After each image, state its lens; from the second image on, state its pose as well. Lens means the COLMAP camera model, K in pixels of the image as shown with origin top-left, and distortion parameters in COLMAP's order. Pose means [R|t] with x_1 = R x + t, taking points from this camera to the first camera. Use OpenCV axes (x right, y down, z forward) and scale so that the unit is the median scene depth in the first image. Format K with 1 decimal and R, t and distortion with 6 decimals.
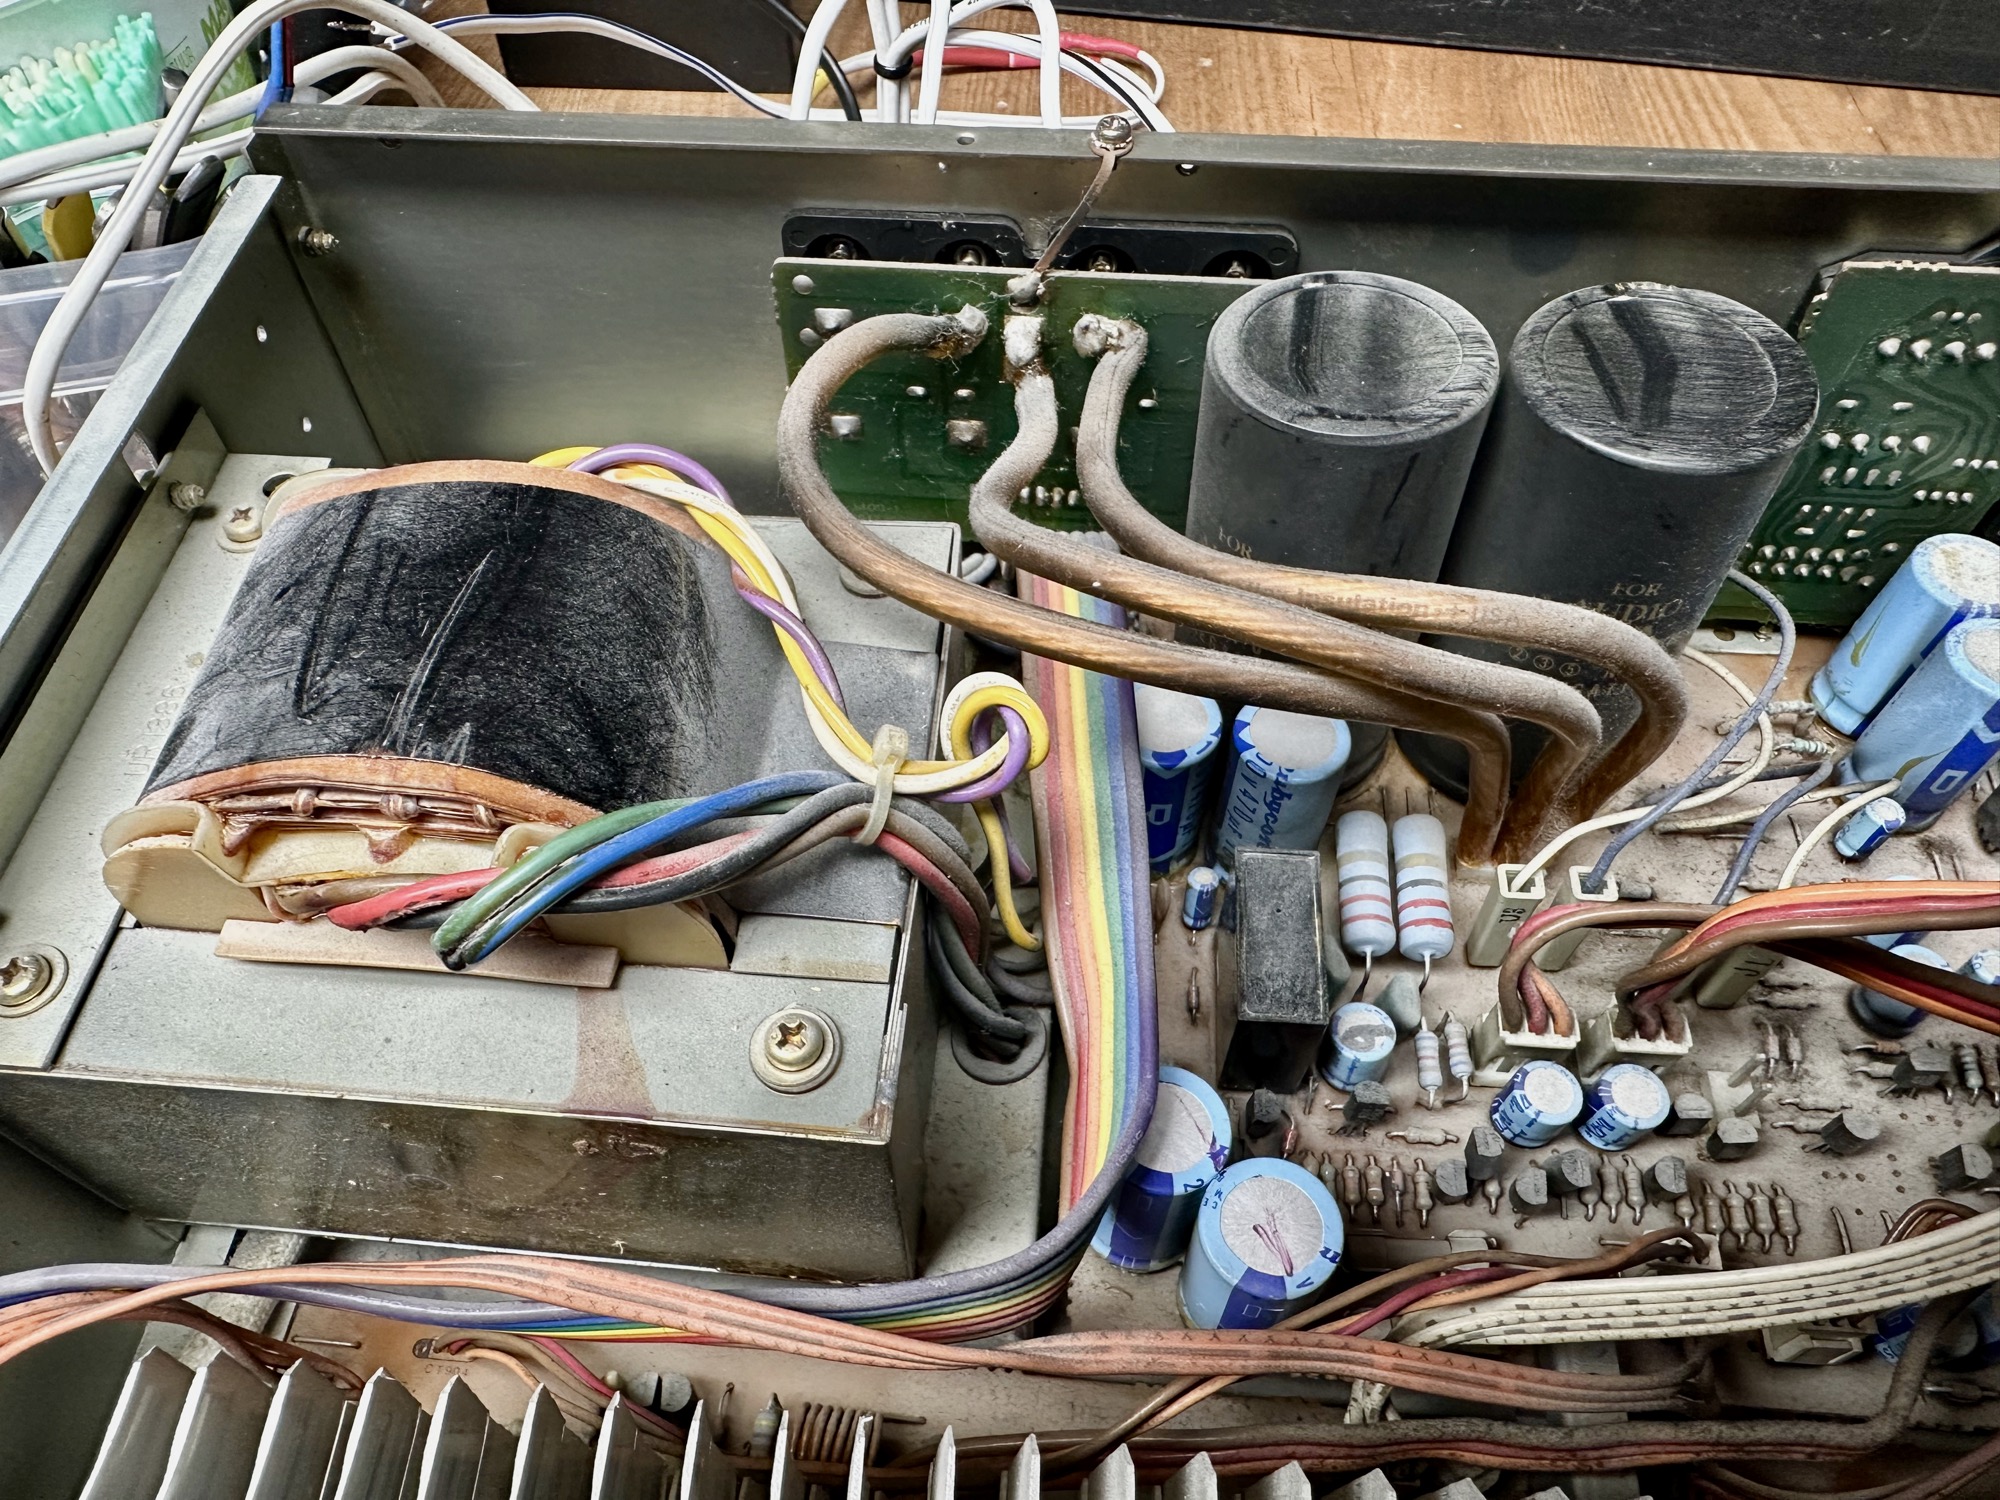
lens RADIAL K [[1395.9, 0, 915.6], [0, 1395.9, 842.8], [0, 0, 1]] dist [-0.002854, 0.003220]
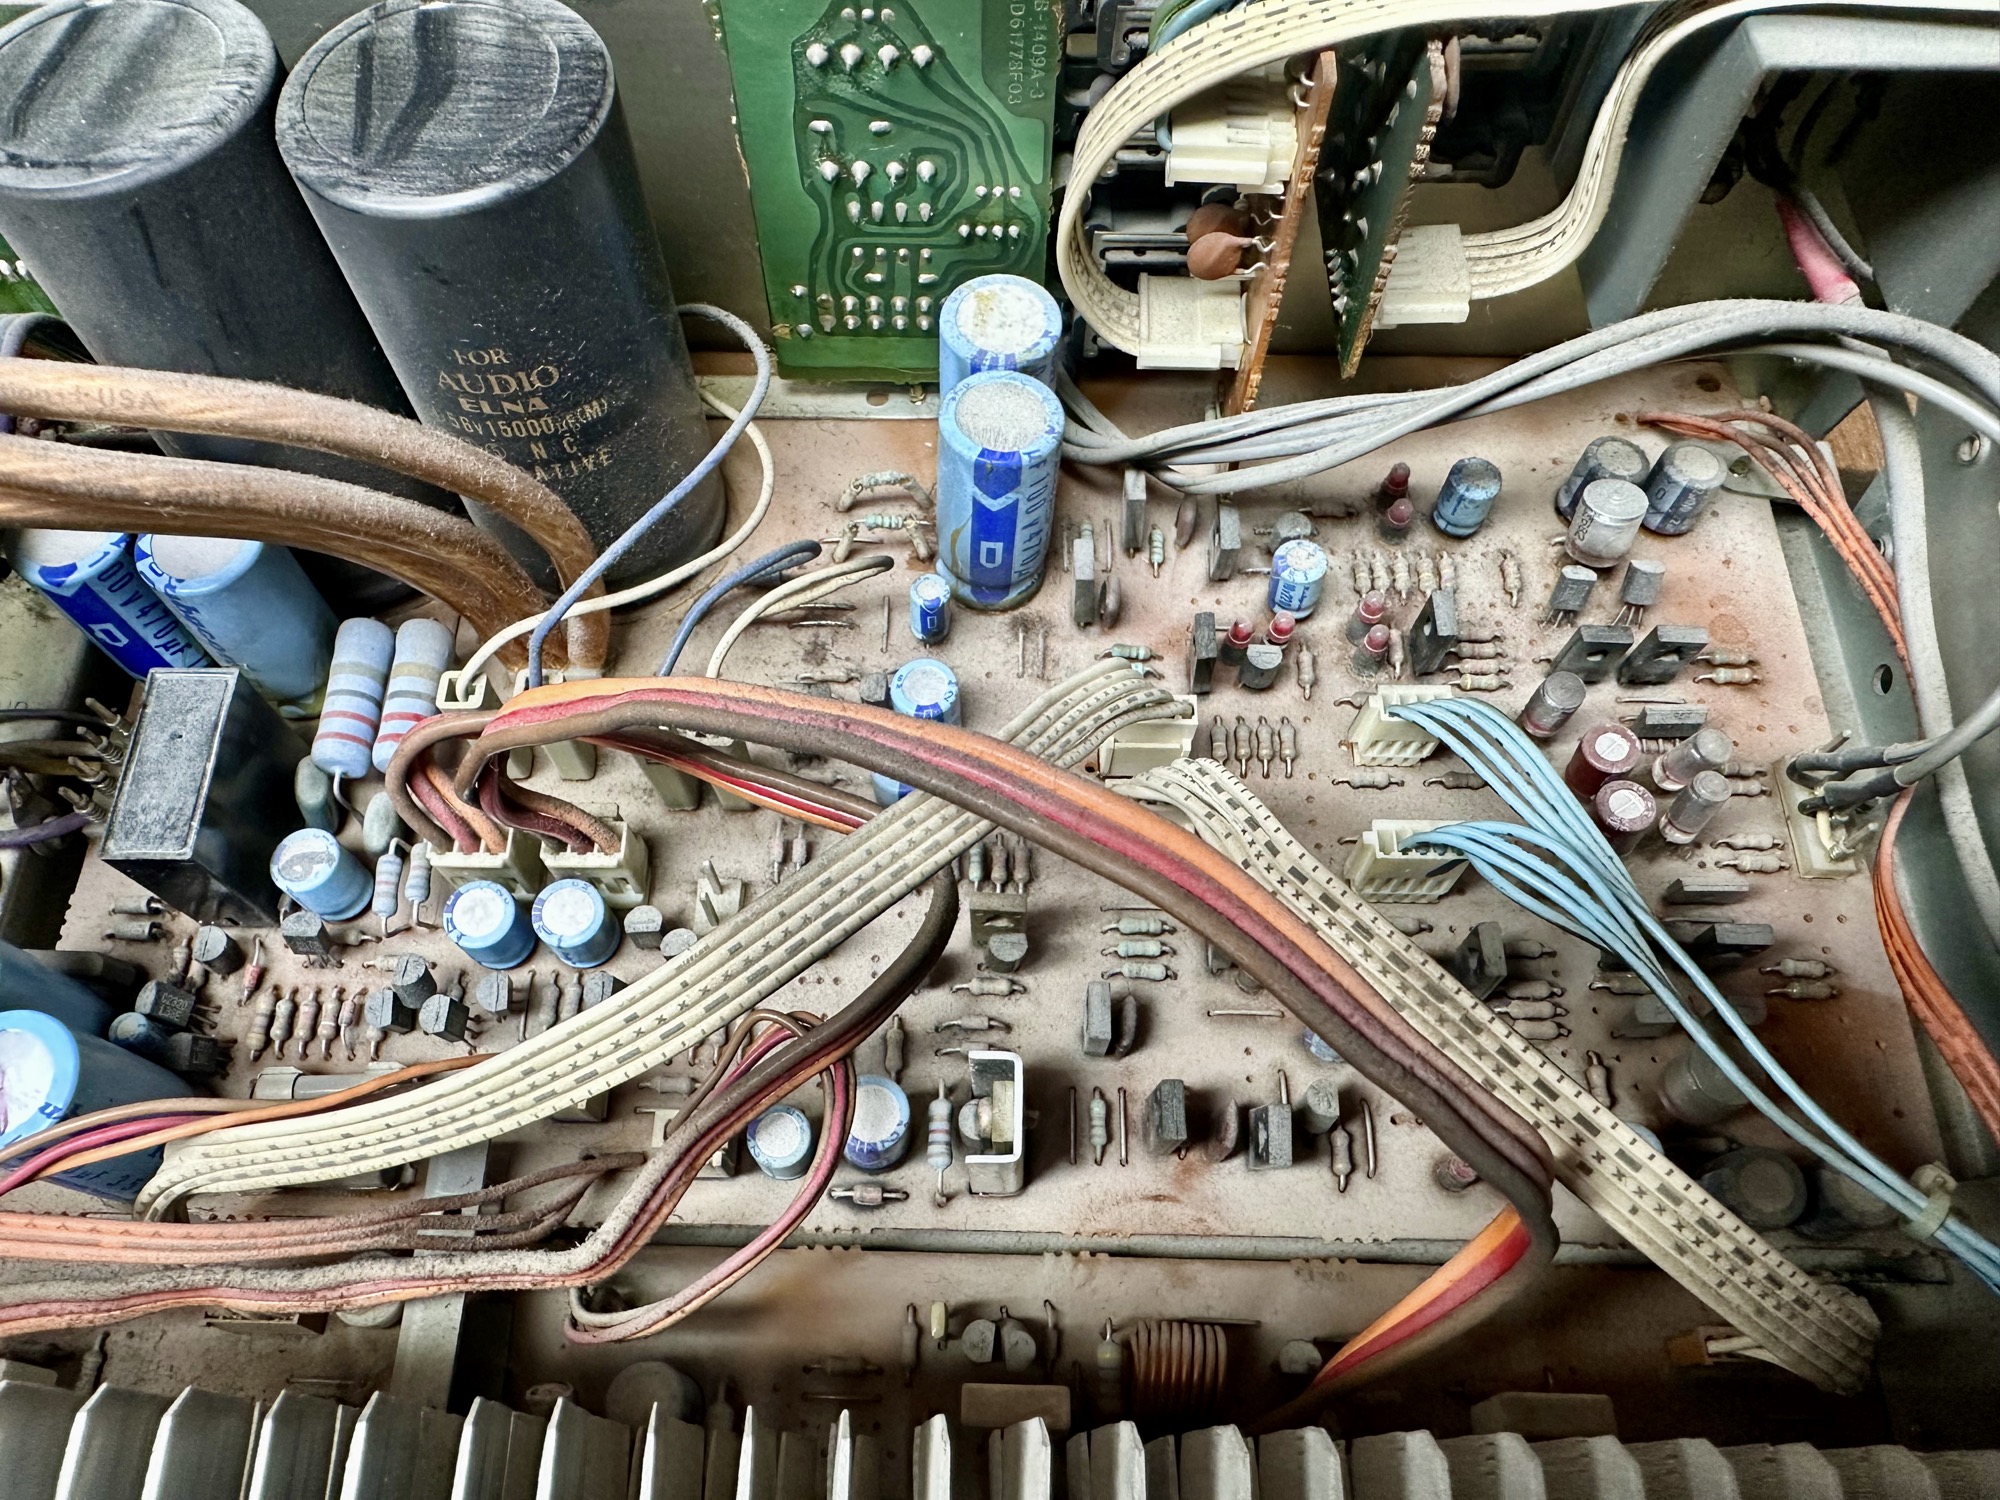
lens RADIAL K [[1395.9, 0, 915.6], [0, 1395.9, 842.8], [0, 0, 1]] dist [-0.002854, 0.003220]
pose [[0.997934, -0.056077, 0.031363, 0.711945], [0.050912, 0.987911, 0.146423, 0.007959], [-0.039195, -0.144523, 0.988725, 0.061942]]
